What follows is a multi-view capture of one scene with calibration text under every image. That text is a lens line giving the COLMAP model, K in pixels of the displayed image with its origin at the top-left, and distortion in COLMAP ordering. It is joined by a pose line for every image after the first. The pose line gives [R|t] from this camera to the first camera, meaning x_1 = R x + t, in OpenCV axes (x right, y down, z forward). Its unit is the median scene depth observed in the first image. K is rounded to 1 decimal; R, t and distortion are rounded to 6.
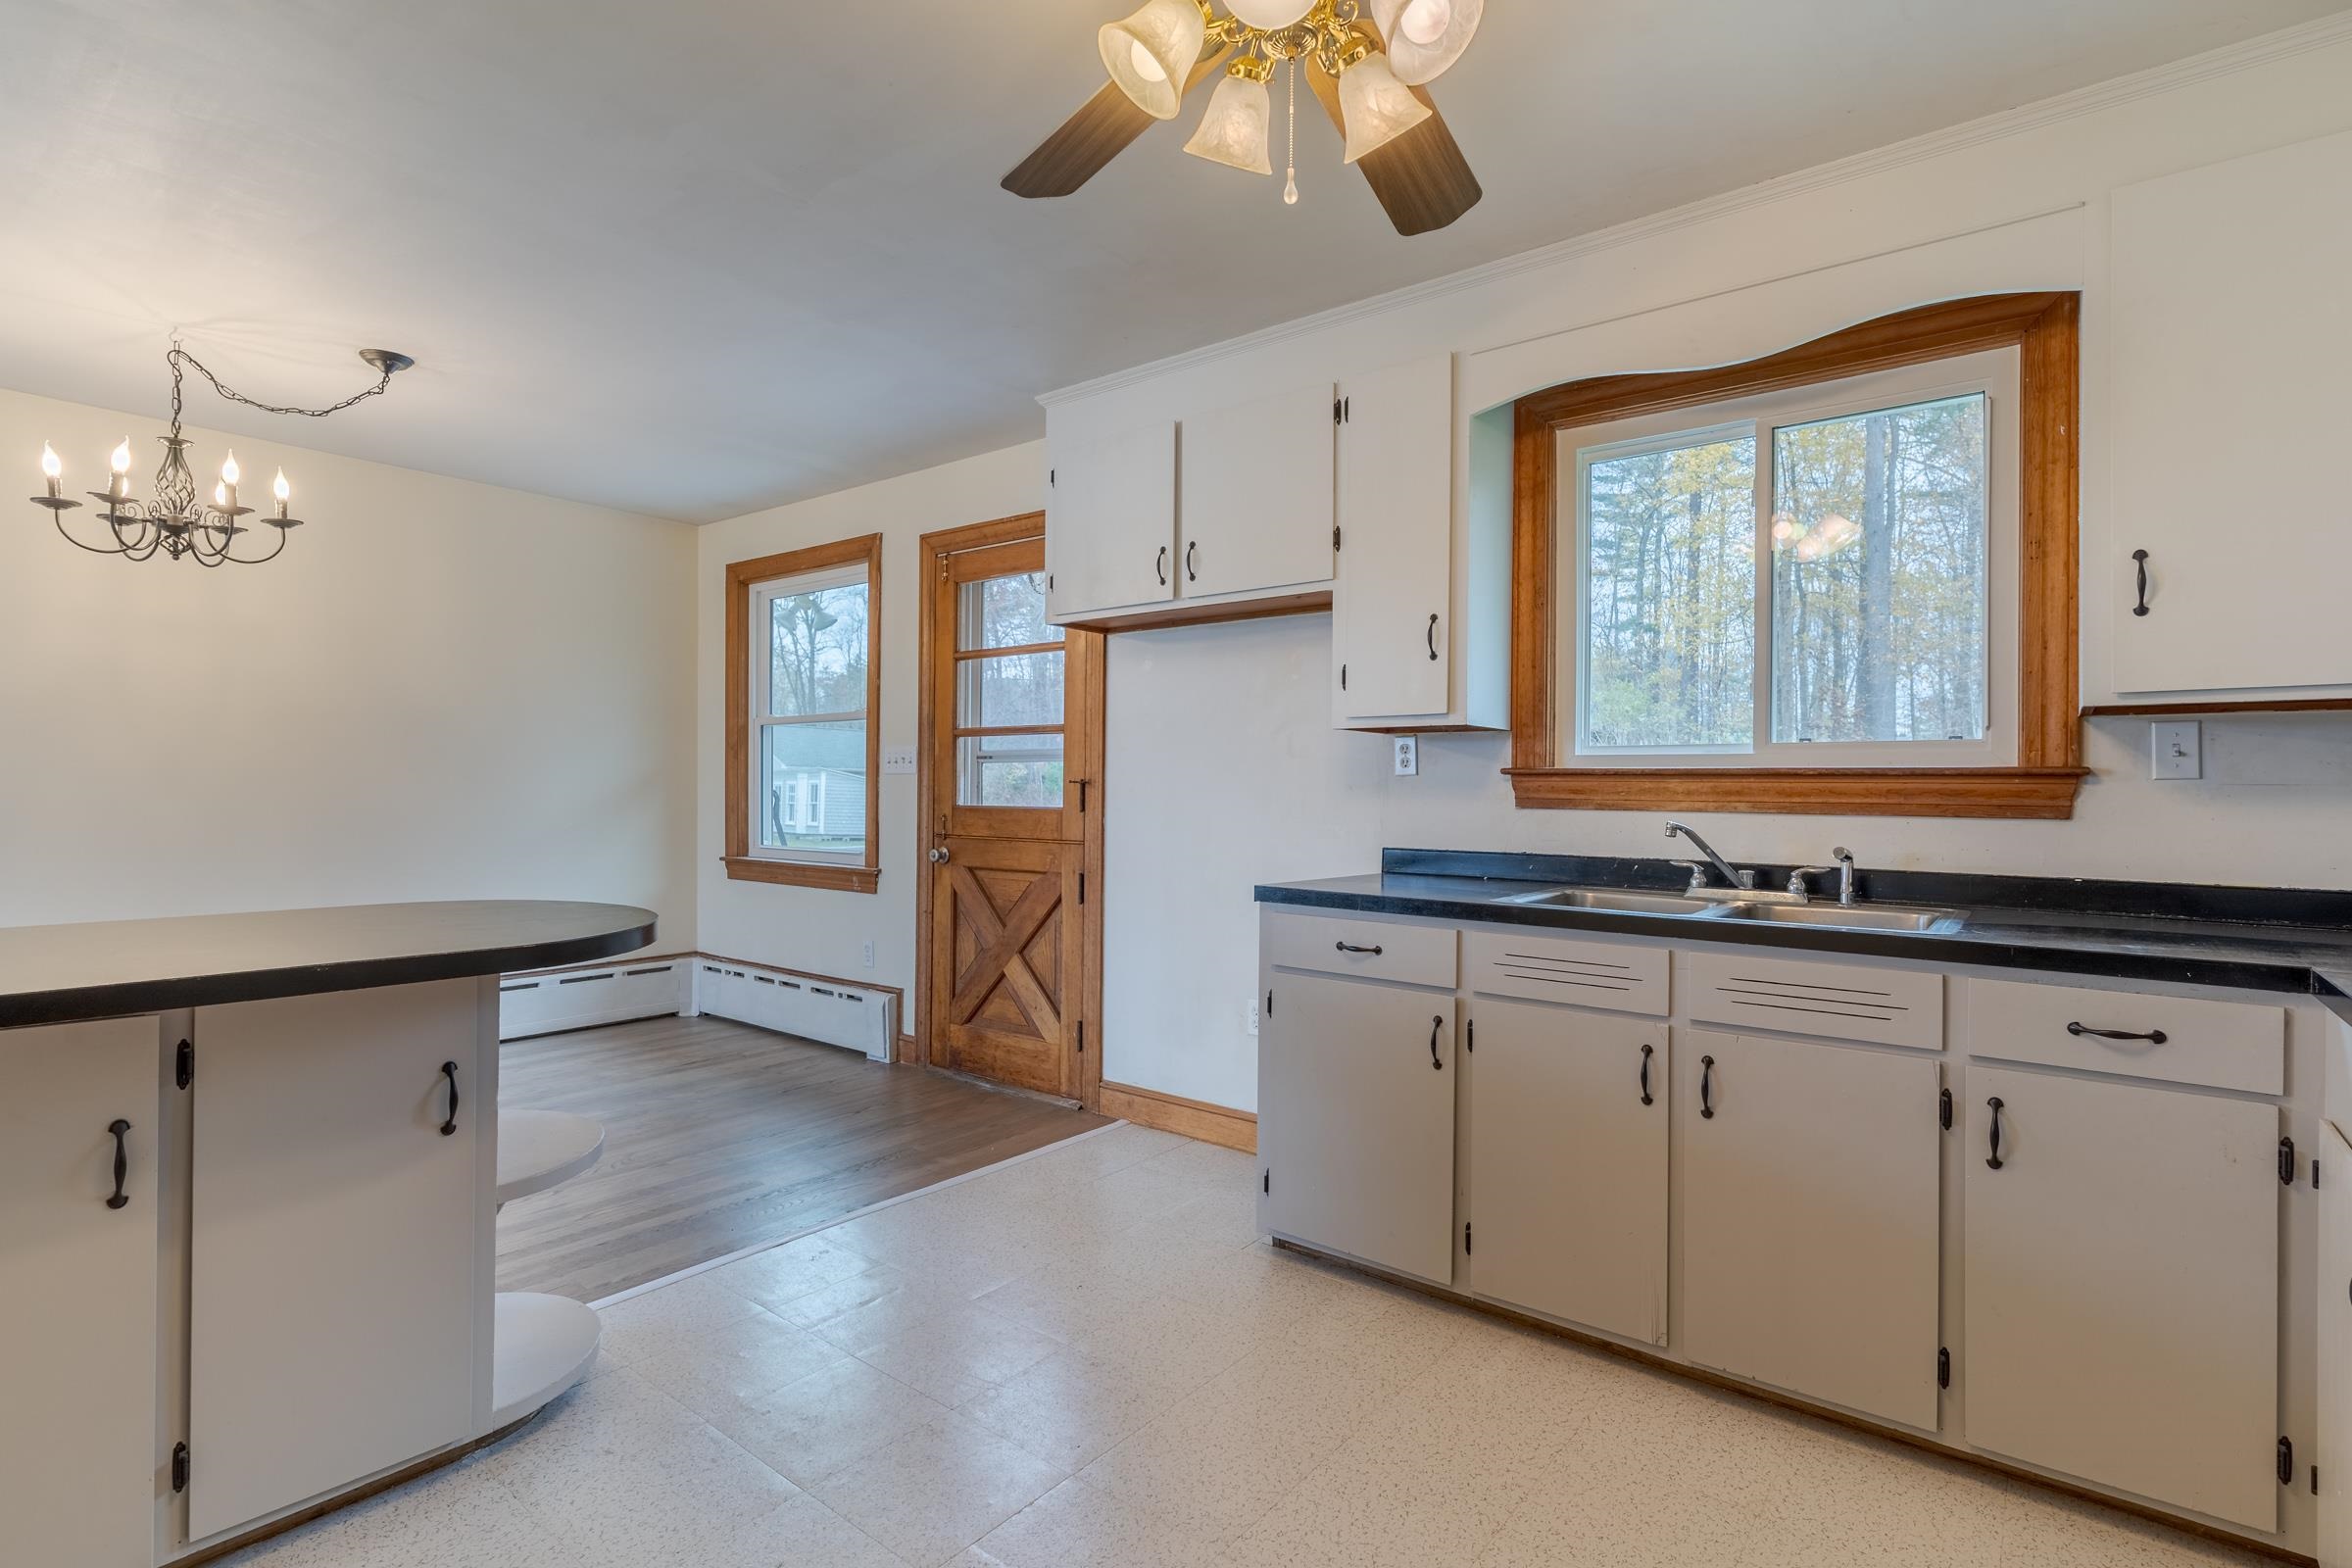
lens RADIAL K [[1122.1, 0, 1180.4], [0, 1122.1, 792.6], [0, 0, 1]] dist [-0.003949, -0.001167]
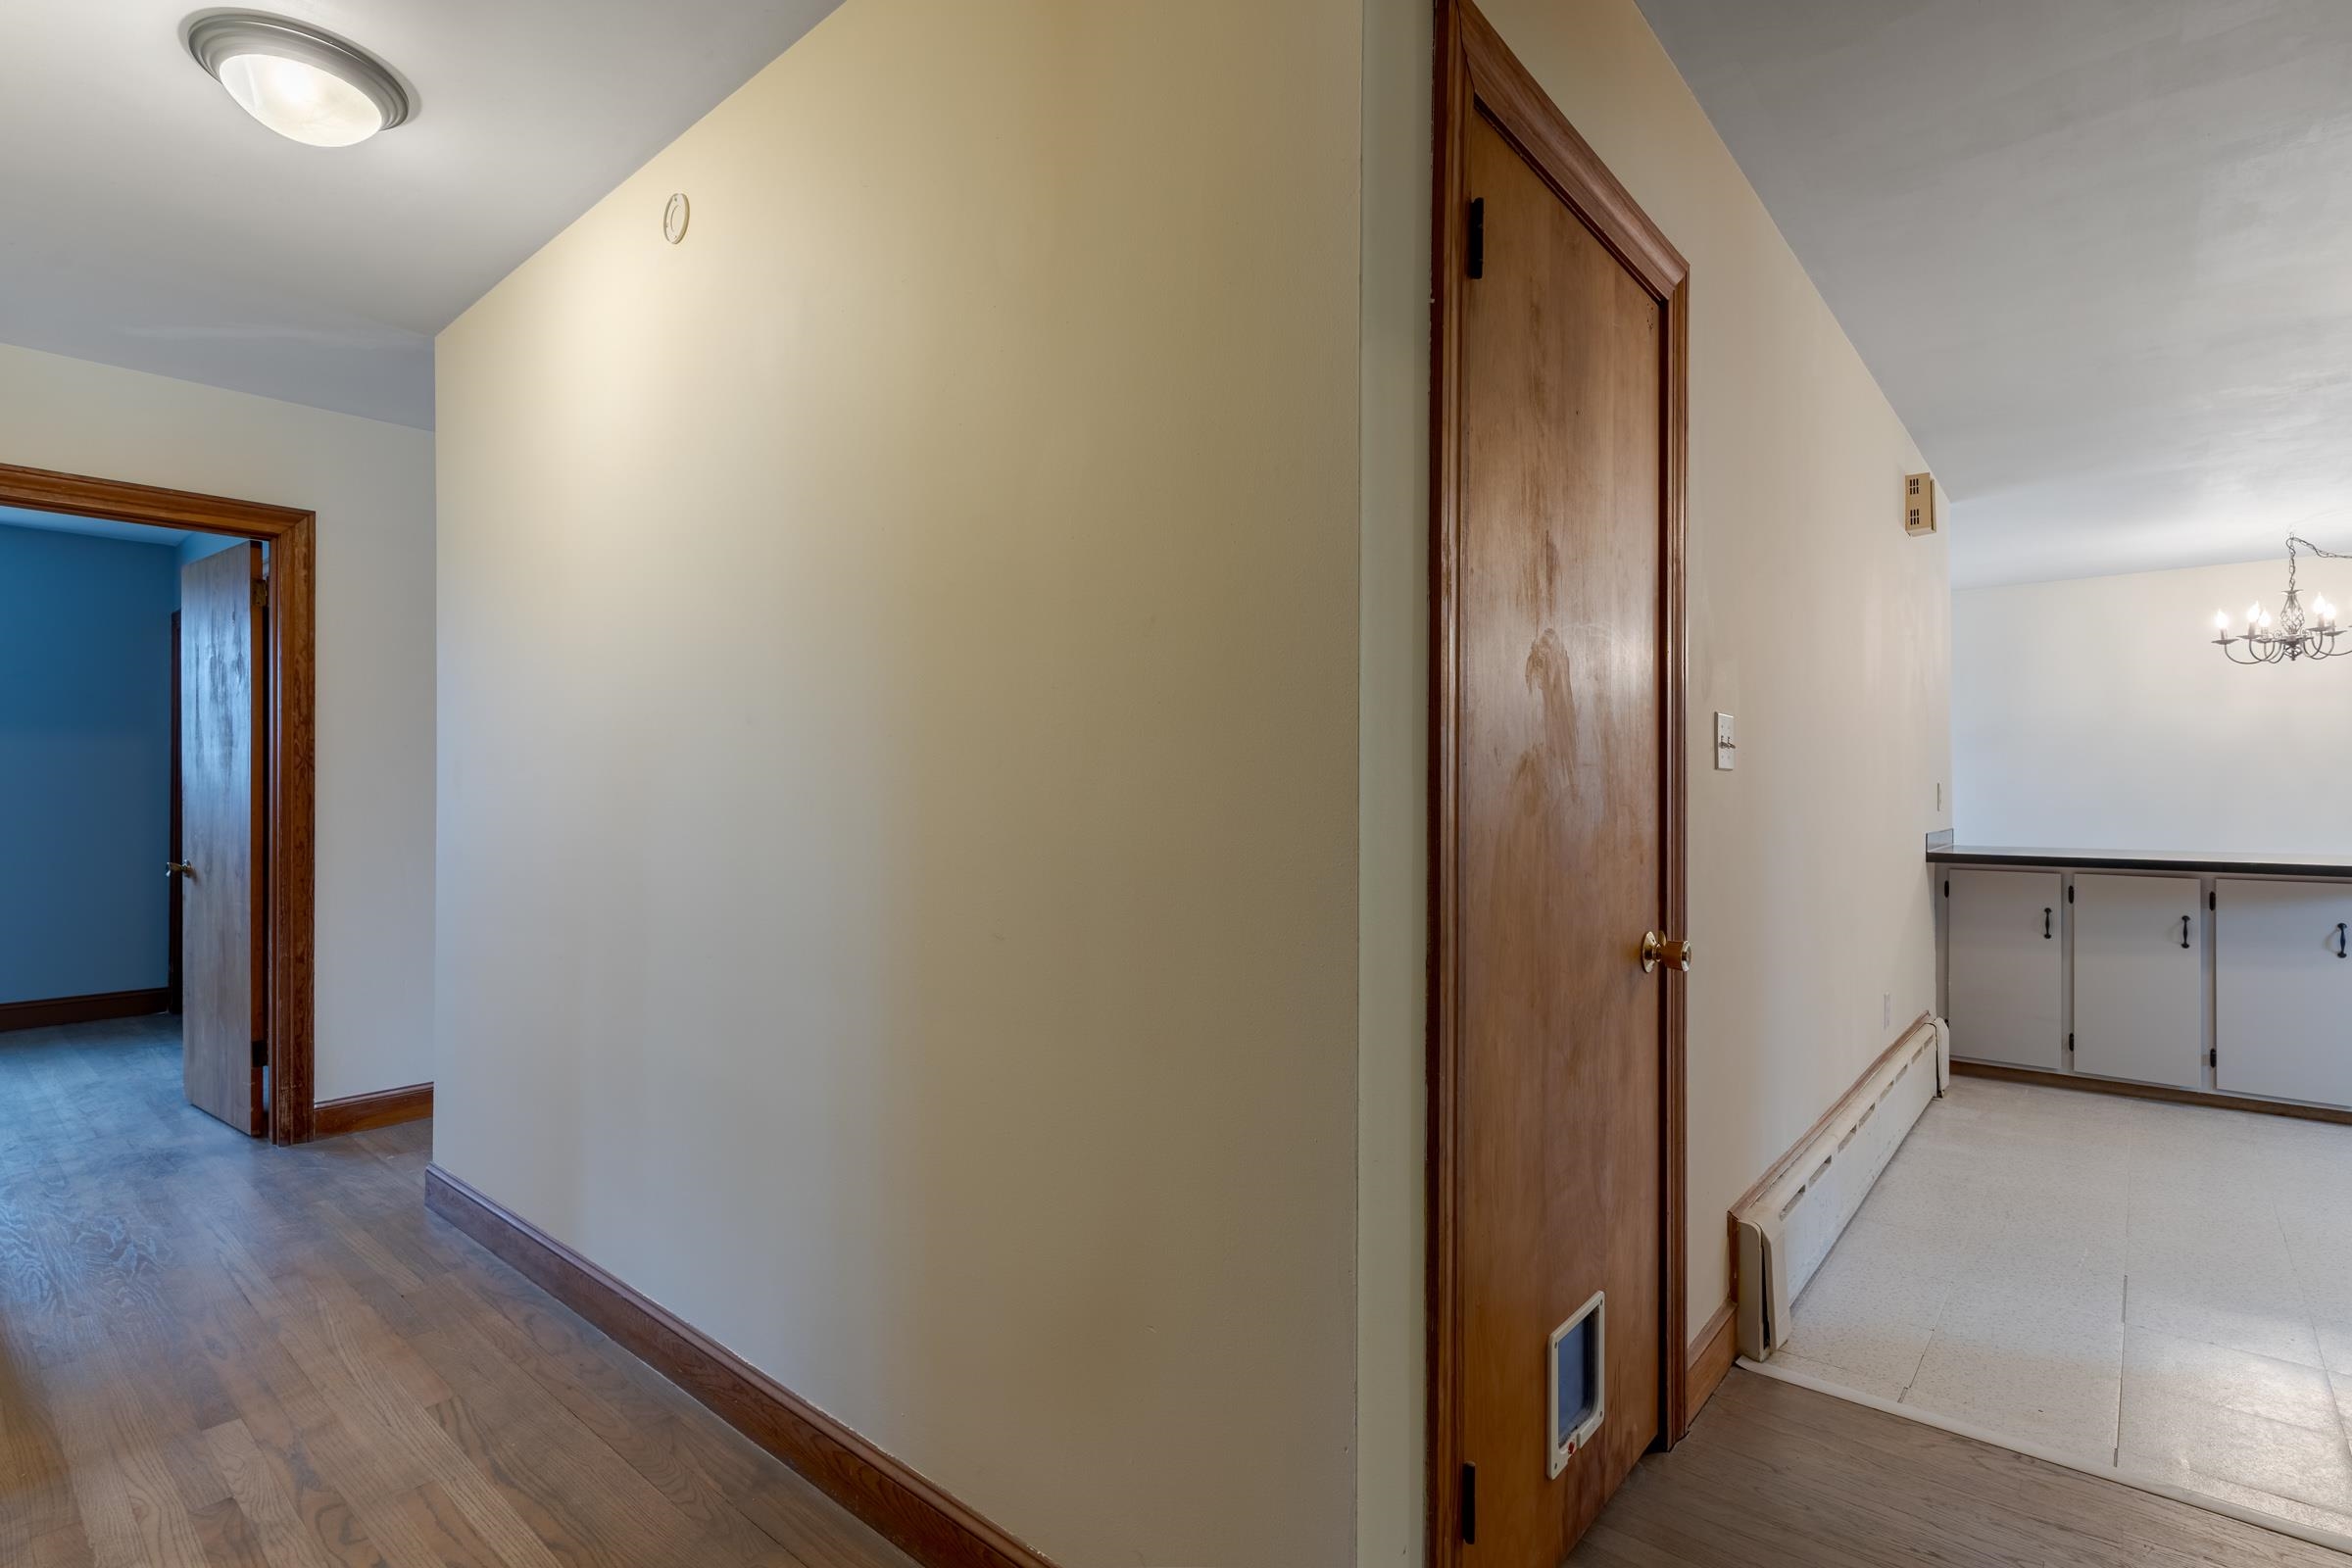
lens RADIAL K [[1122.1, 0, 1169.8], [0, 1122.1, 792.5], [0, 0, 1]] dist [-0.003949, -0.001167]
pose [[-0.047839, -0.011030, -0.998794, 1.050868], [0.000266, 0.999939, -0.011055, 0.010272], [0.998855, -0.000794, -0.047833, -0.748516]]
